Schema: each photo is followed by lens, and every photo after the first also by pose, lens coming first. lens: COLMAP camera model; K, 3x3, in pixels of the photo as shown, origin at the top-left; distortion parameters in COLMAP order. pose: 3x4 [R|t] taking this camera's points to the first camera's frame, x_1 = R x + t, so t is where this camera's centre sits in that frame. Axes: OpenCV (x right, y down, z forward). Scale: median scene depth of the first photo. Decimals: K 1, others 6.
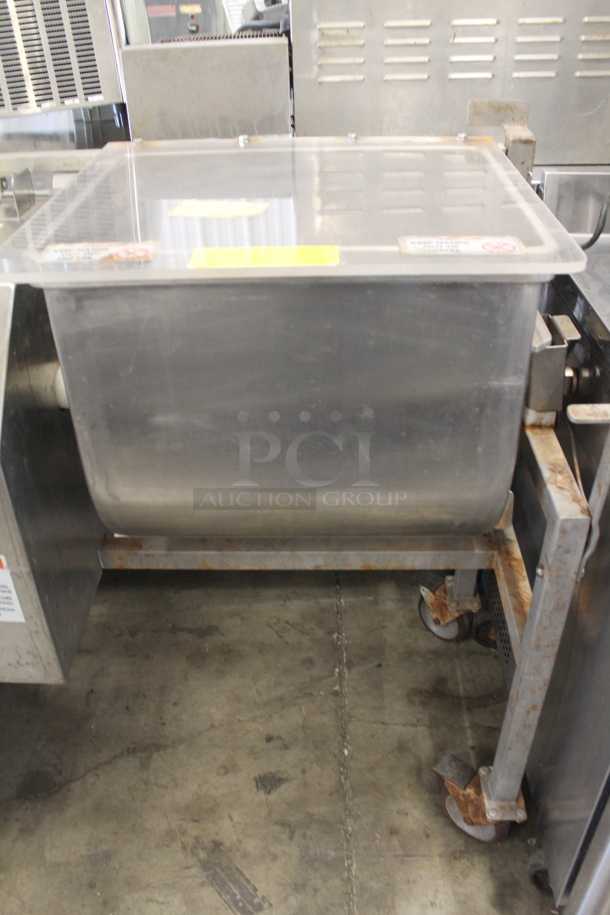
lens RADIAL K [[802.4, 0, 290.6], [0, 802.4, 461.9], [0, 0, 1]] dist [-0.160323, 0.157815]
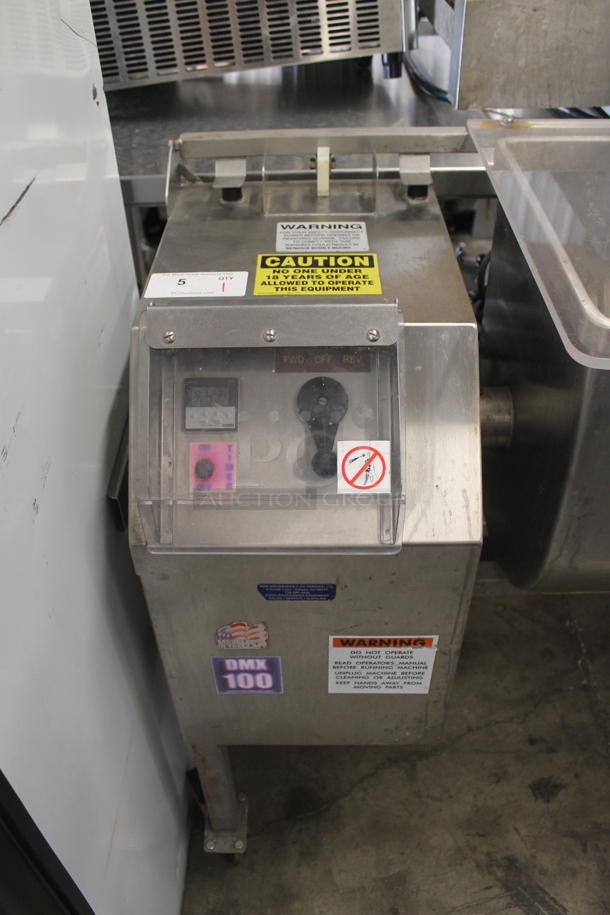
lens RADIAL K [[794.4, 0, 302.3], [0, 794.4, 468.0], [0, 0, 1]] dist [-0.163442, 0.155593]
pose [[0.999751, -0.016912, 0.014569, -0.356870], [0.014976, 0.992160, 0.124072, -0.118521], [-0.016553, -0.123823, 0.992166, 0.111928]]
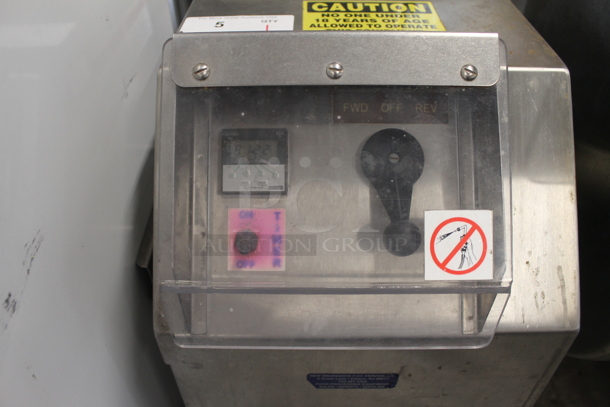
lens RADIAL K [[534.9, 0, 305.8], [0, 534.9, 216.2], [0, 0, 1]] dist [-0.160323, 0.157815]
pose [[0.999728, -0.012782, 0.019508, -0.387367], [0.010036, 0.990808, 0.134900, -0.105374], [-0.021053, -0.134667, 0.990667, 0.351643]]
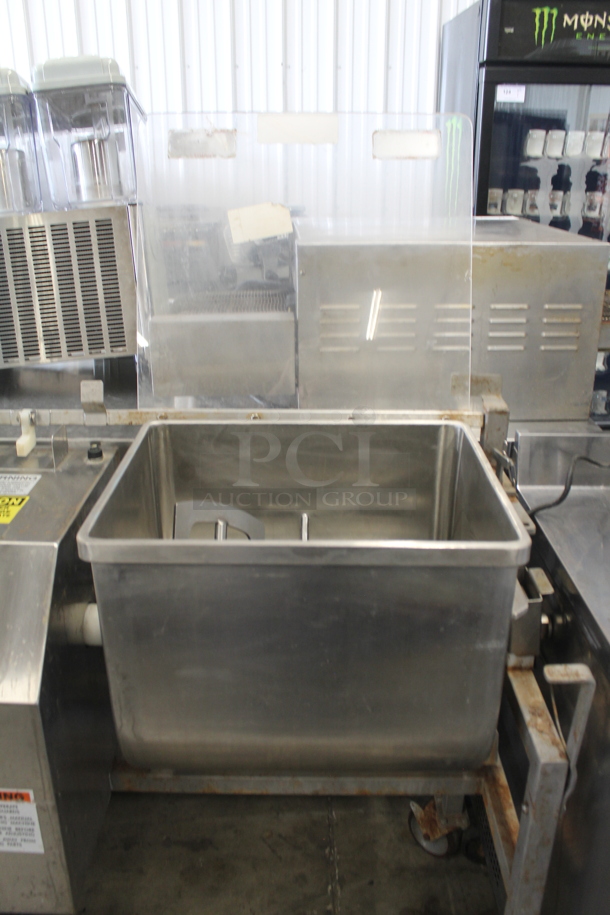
lens RADIAL K [[802.4, 0, 290.6], [0, 802.4, 461.9], [0, 0, 1]] dist [-0.160323, 0.157815]
pose [[0.999583, 0.016878, 0.023445, -0.029020], [-0.011363, 0.975867, -0.218071, -0.063139], [-0.026560, 0.217714, 0.975651, -0.100212]]
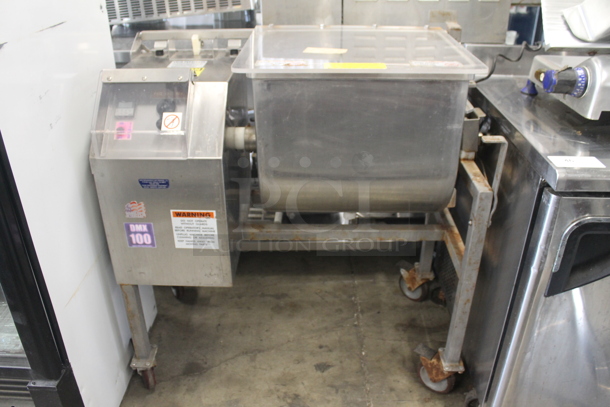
lens RADIAL K [[529.6, 0, 300.9], [0, 529.6, 193.8], [0, 0, 1]] dist [-0.163442, 0.155593]
pose [[0.999722, 0.014799, 0.018380, -0.112406], [-0.012555, 0.993087, -0.116710, 0.159168], [-0.019980, 0.116447, 0.992996, -0.264158]]
